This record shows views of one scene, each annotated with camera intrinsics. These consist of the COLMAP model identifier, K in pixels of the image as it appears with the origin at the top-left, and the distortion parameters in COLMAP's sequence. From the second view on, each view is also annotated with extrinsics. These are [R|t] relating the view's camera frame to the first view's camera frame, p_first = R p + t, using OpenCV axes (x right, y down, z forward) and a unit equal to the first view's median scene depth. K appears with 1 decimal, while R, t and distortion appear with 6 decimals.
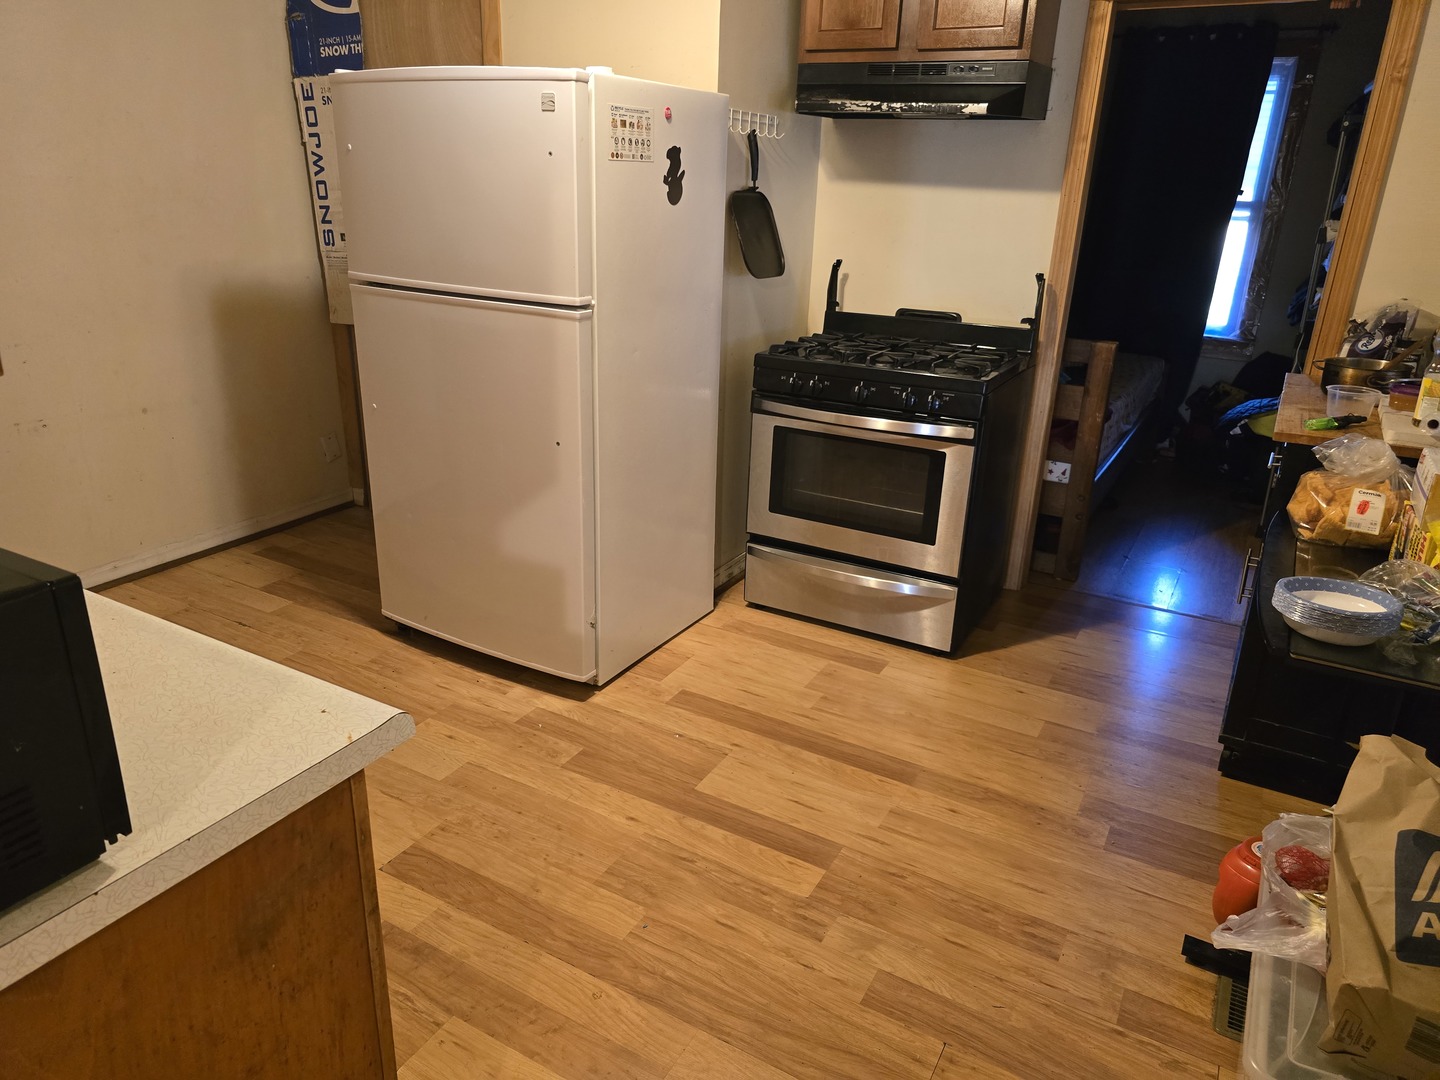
lens RADIAL K [[981.4, 0, 710.7], [0, 981.4, 534.8], [0, 0, 1]] dist [0.064010, -0.056720]
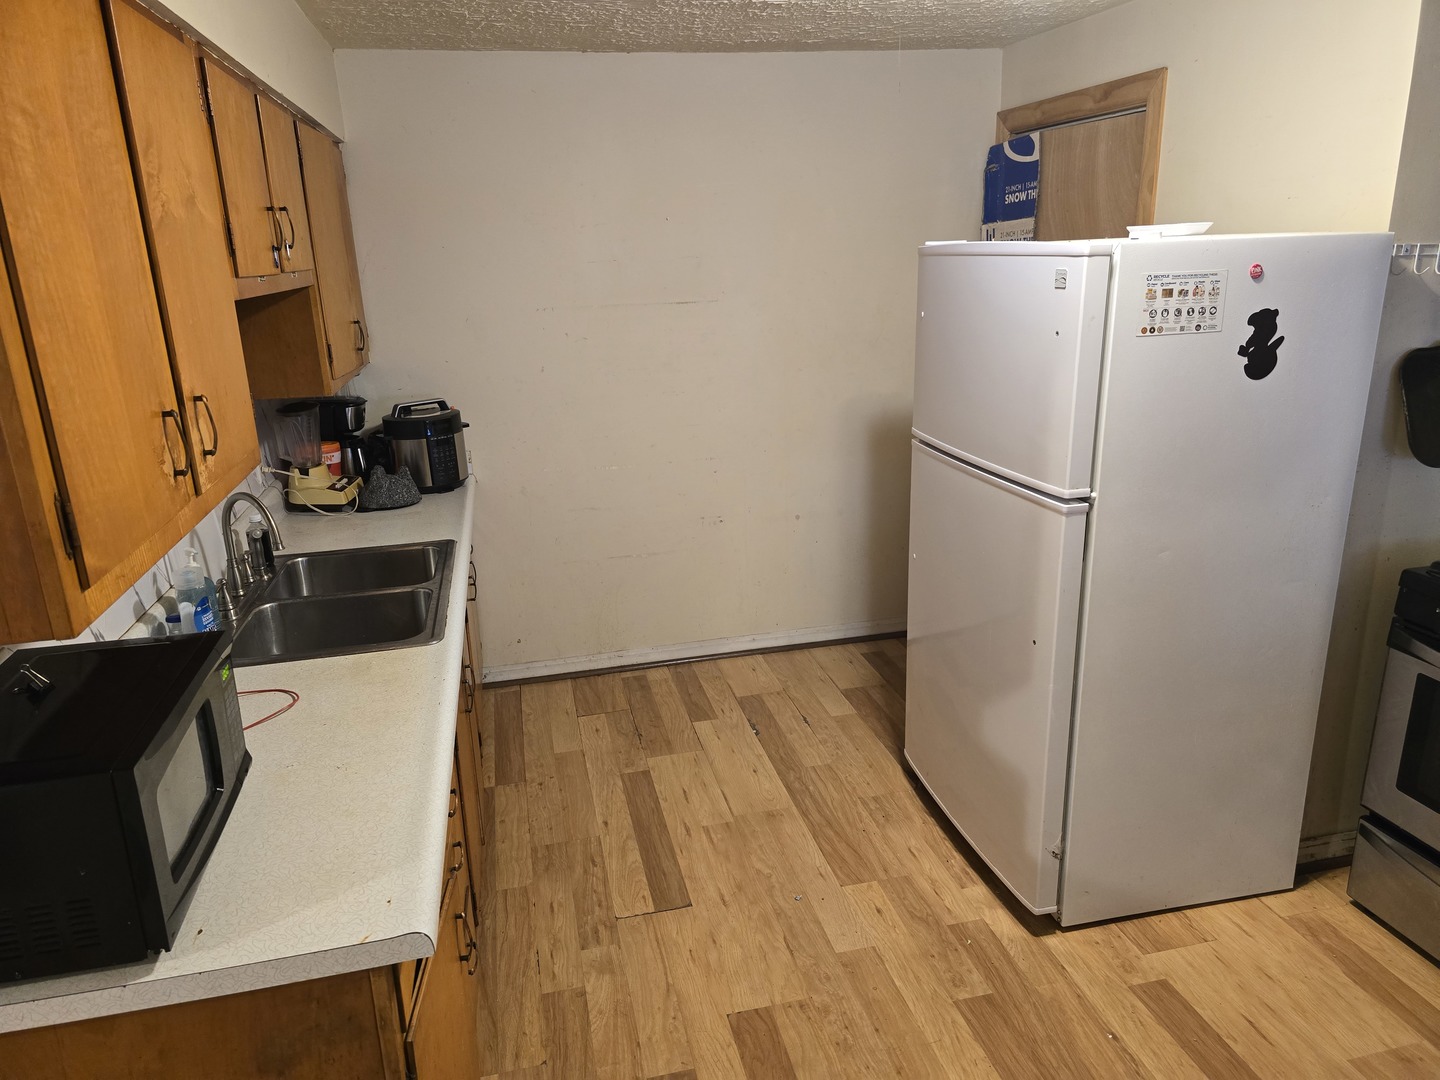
lens RADIAL K [[981.4, 0, 710.7], [0, 981.4, 534.8], [0, 0, 1]] dist [0.064010, -0.056720]
pose [[0.674595, 0.161119, -0.720390, 0.263950], [-0.206632, 0.978093, 0.025259, -0.145335], [0.708678, 0.131816, 0.693109, 0.161669]]
